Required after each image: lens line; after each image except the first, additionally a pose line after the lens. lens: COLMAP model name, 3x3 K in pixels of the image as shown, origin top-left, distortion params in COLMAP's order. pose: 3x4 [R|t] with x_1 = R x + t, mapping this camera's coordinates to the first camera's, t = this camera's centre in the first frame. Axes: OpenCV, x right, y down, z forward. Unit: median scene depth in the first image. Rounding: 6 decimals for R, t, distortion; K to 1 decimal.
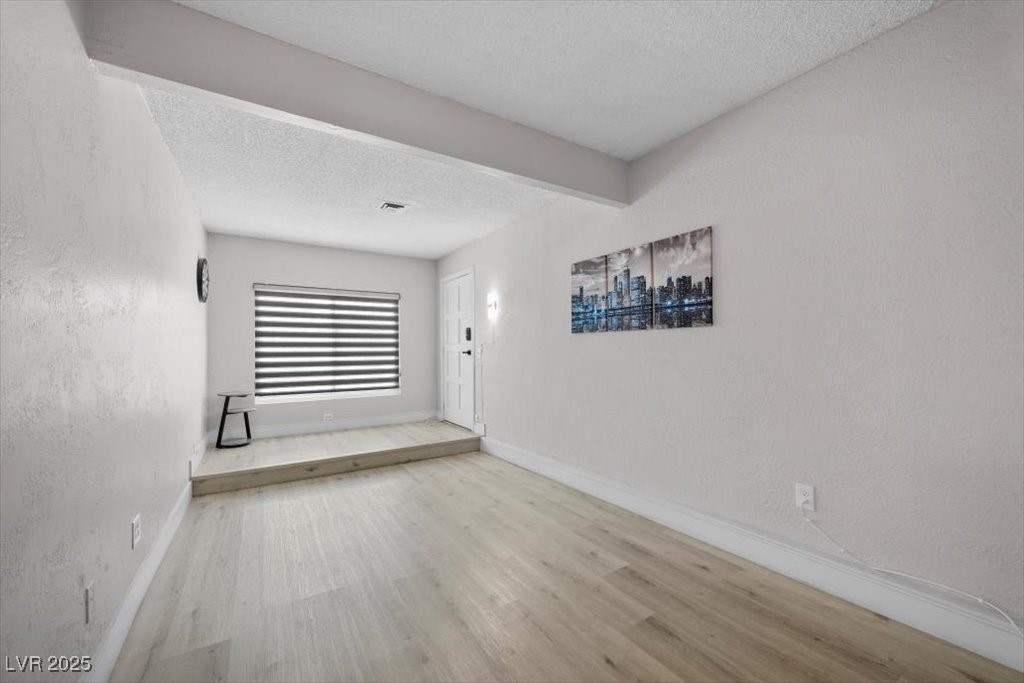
lens RADIAL K [[400.6, 0, 511.9], [0, 400.6, 345.7], [0, 0, 1]] dist [-0.002292, 0.000063]
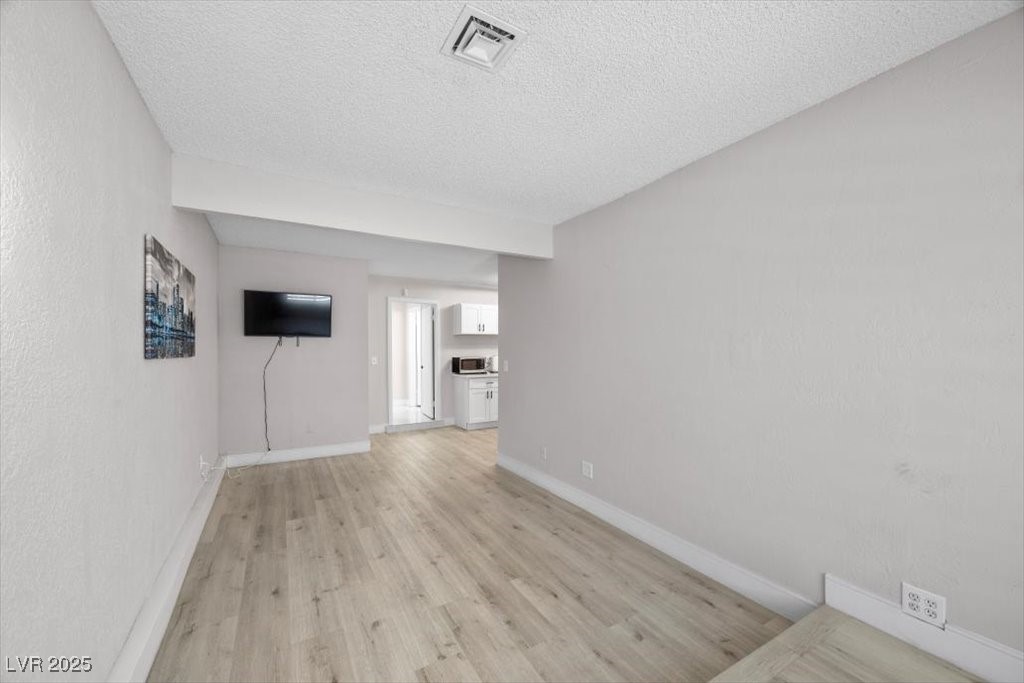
lens RADIAL K [[400.6, 0, 511.5], [0, 400.6, 346.4], [0, 0, 1]] dist [-0.002292, 0.000063]
pose [[-0.999164, 0.017903, 0.036760, -0.451397], [0.017450, 0.999768, -0.012594, -0.041077], [-0.036977, -0.011942, -0.999245, 1.870471]]
